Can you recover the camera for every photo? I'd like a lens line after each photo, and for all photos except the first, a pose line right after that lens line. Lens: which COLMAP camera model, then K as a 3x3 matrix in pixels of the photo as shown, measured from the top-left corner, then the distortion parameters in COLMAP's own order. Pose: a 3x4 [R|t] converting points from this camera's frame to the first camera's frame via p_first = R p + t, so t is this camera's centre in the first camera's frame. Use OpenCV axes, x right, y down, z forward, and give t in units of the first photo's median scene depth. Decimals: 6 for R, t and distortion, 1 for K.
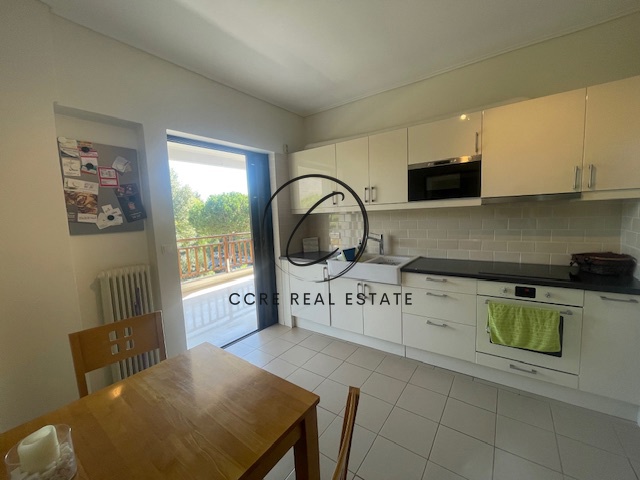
lens RADIAL K [[259.3, 0, 318.1], [0, 259.3, 238.1], [0, 0, 1]] dist [-0.000588, 0.000087]
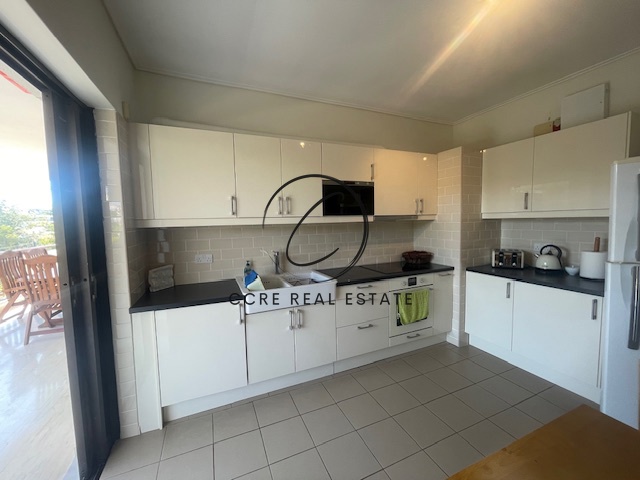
lens RADIAL K [[259.3, 0, 320.0], [0, 259.3, 242.3], [0, 0, 1]] dist [-0.000588, 0.000087]
pose [[0.507508, -0.032475, 0.861035, -0.580288], [0.084441, 0.996354, -0.012192, -0.030568], [-0.857500, 0.078895, 0.508400, 0.572788]]
